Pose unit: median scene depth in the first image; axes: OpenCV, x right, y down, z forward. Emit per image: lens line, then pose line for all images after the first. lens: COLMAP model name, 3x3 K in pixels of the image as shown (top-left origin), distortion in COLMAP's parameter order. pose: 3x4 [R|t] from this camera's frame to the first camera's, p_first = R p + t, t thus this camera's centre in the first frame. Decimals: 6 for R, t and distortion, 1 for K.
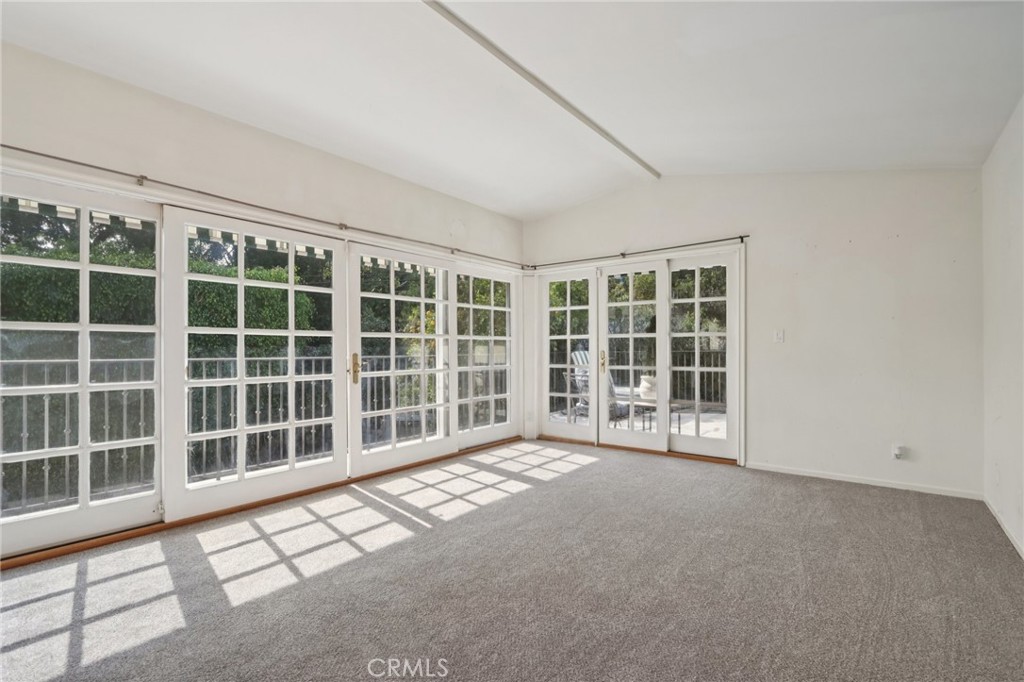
lens RADIAL K [[475.0, 0, 505.3], [0, 475.0, 344.5], [0, 0, 1]] dist [-0.017721, 0.002609]
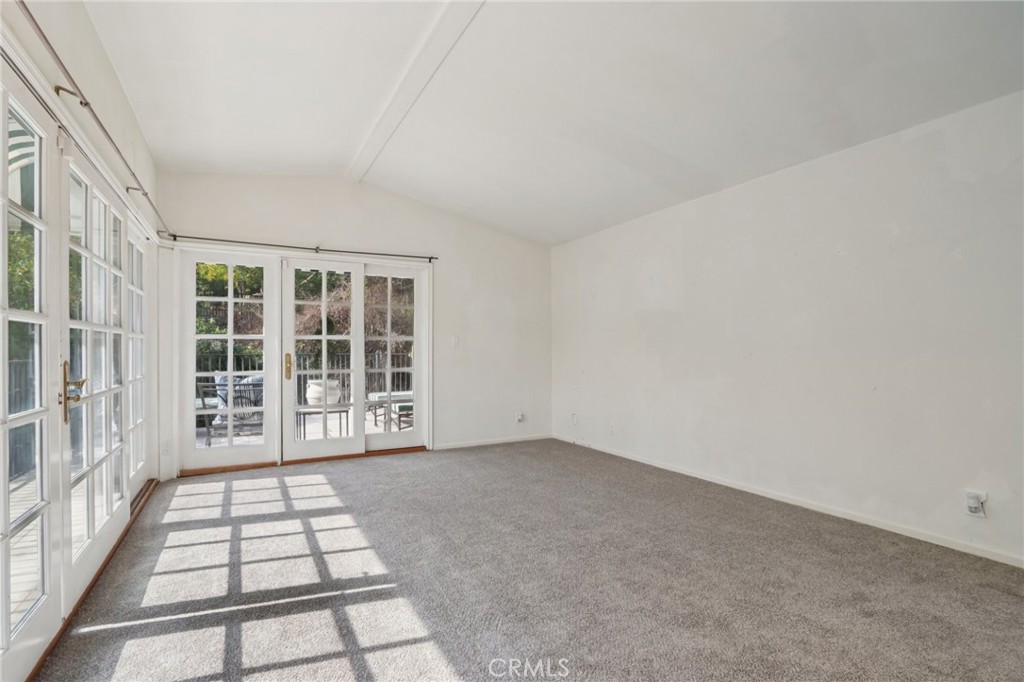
lens RADIAL K [[475.0, 0, 504.6], [0, 475.0, 346.0], [0, 0, 1]] dist [-0.017721, 0.002609]
pose [[0.388528, 0.009882, 0.921384, -0.550306], [-0.006885, 0.999946, -0.007821, 0.003390], [-0.921411, -0.003305, 0.388575, 0.375069]]
